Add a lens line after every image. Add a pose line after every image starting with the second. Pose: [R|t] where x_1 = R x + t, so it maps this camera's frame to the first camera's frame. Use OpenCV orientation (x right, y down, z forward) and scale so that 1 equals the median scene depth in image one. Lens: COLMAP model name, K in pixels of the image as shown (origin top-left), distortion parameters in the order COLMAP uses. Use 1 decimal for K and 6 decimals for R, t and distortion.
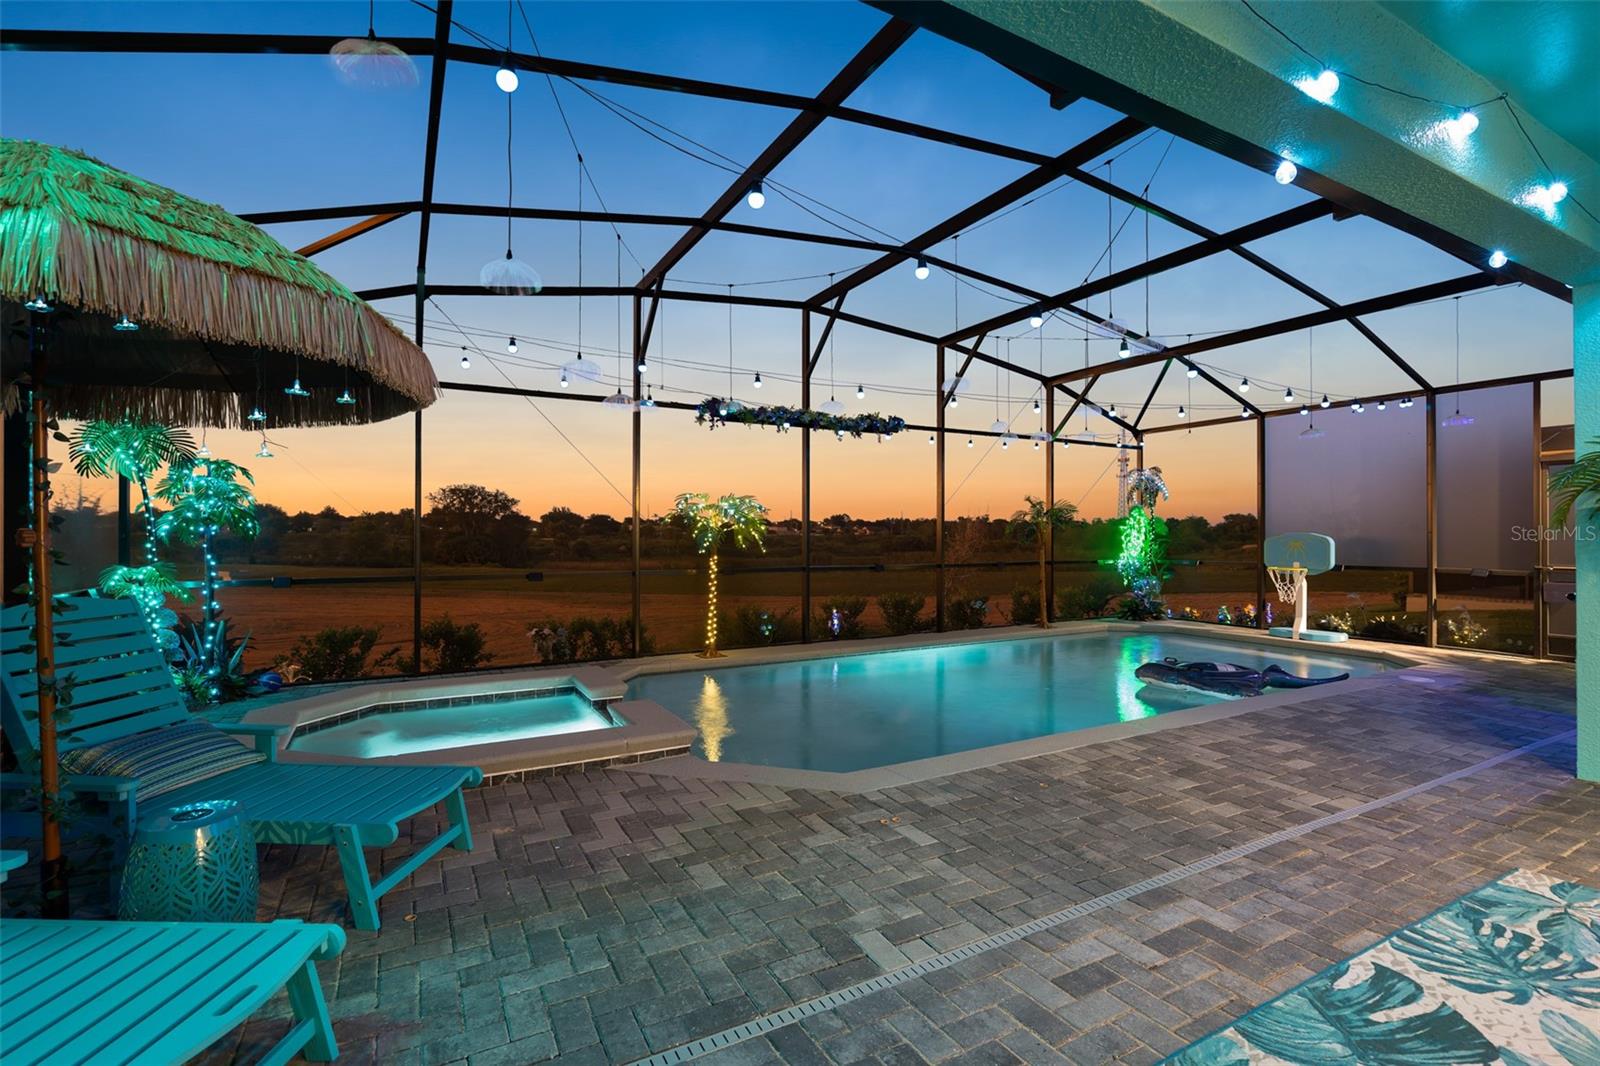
lens RADIAL K [[724.0, 0, 787.9], [0, 724.0, 533.9], [0, 0, 1]] dist [-0.001801, 0.001807]
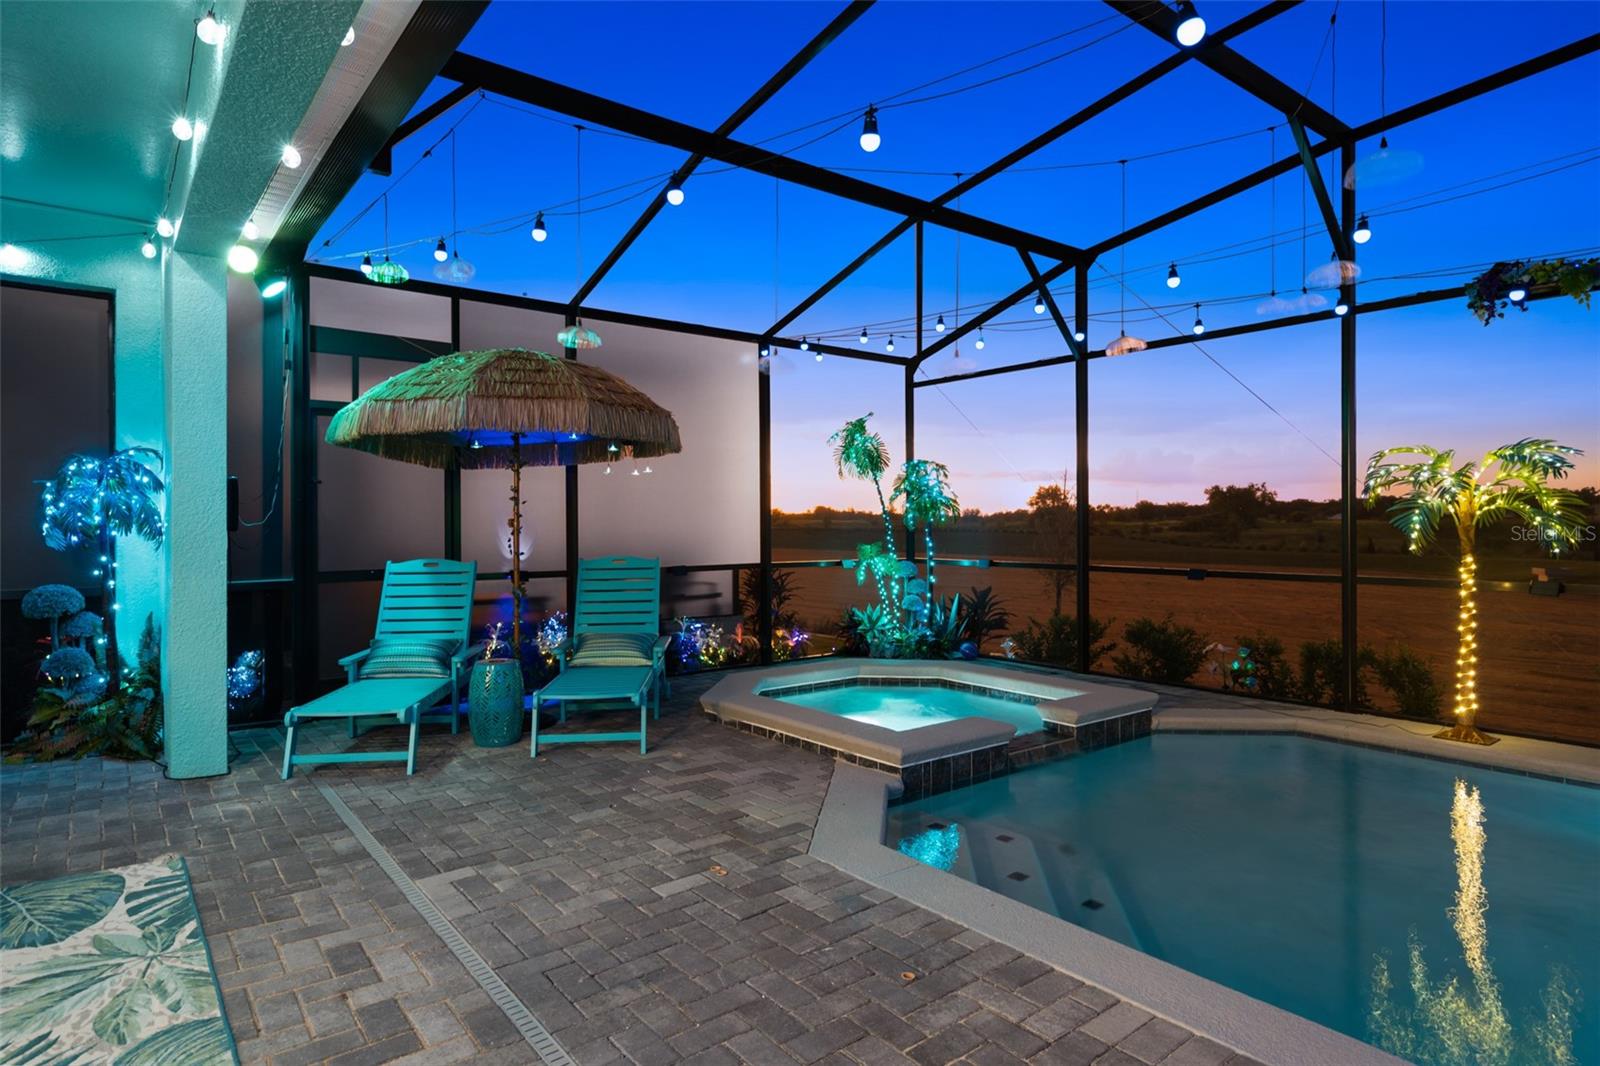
lens RADIAL K [[892.8, 0, 798.0], [0, 892.8, 532.3], [0, 0, 1]] dist [0.006282, -0.000242]
pose [[0.167040, 0.008602, -0.985913, 1.111423], [0.002712, 0.999954, 0.009184, 0.008872], [0.985946, -0.004208, 0.167009, 0.901287]]
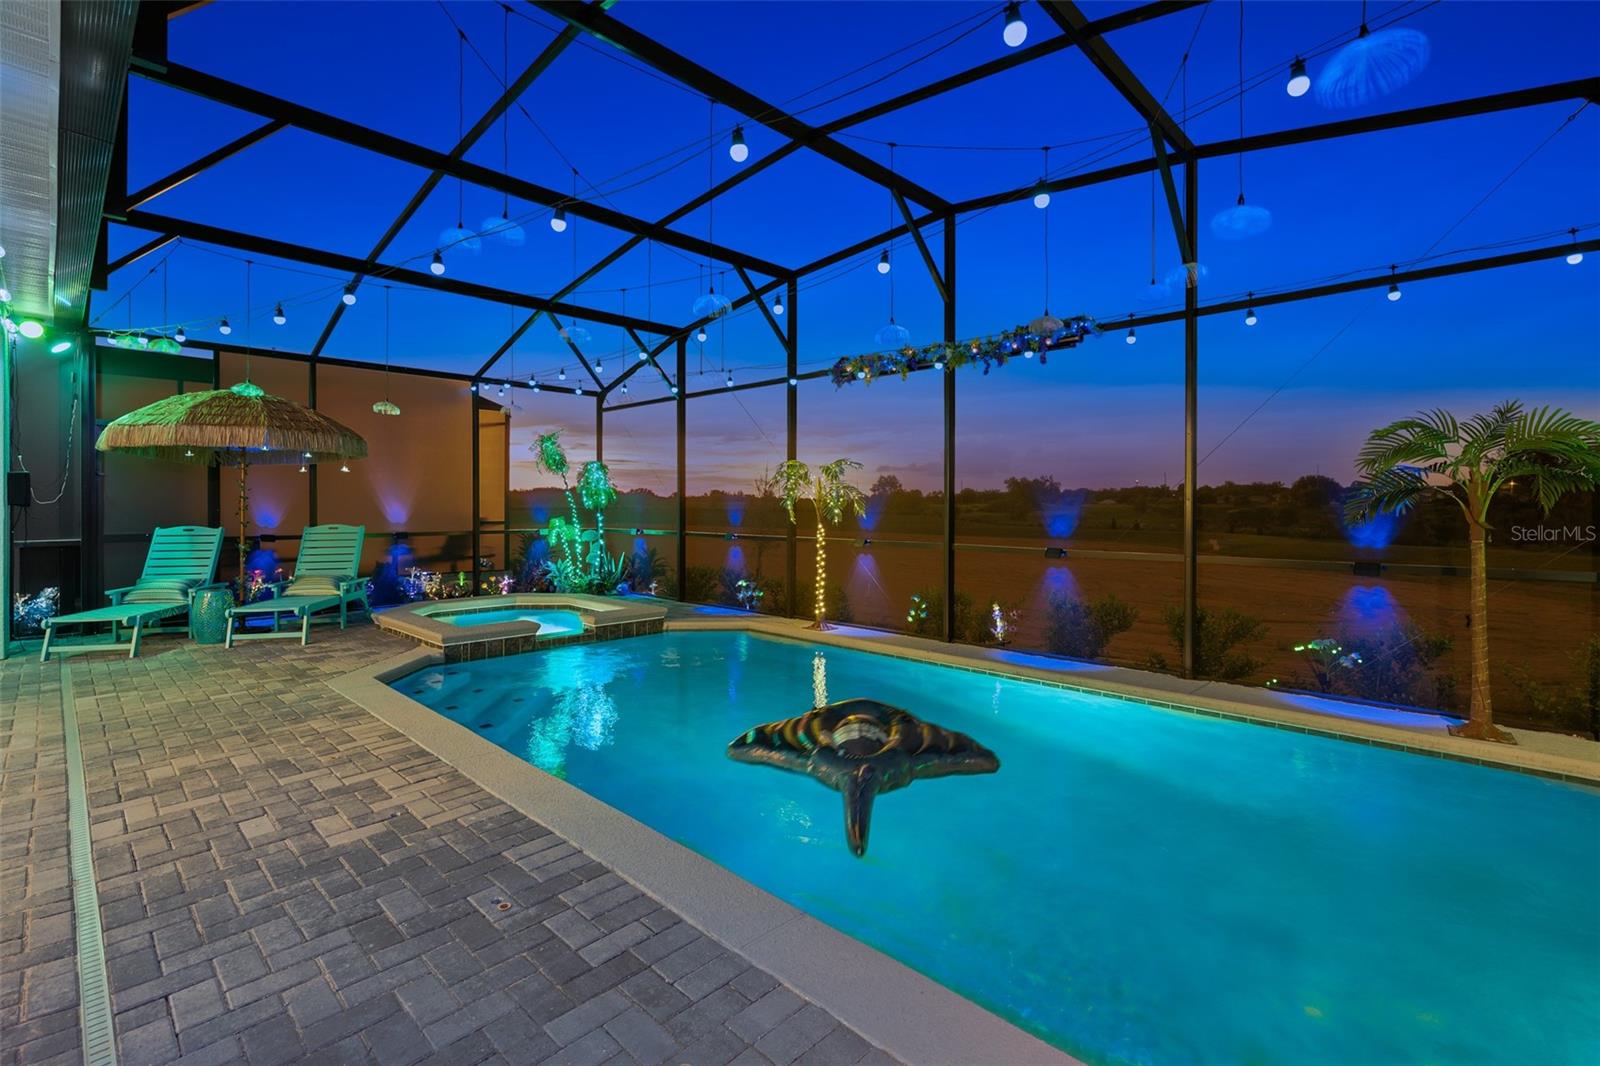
lens RADIAL K [[724.0, 0, 789.6], [0, 724.0, 519.3], [0, 0, 1]] dist [-0.001801, 0.001807]
pose [[0.295206, 0.018581, -0.955253, 1.858839], [-0.001533, 0.999819, 0.018974, 0.010623], [0.955432, -0.004136, 0.295181, 1.575055]]
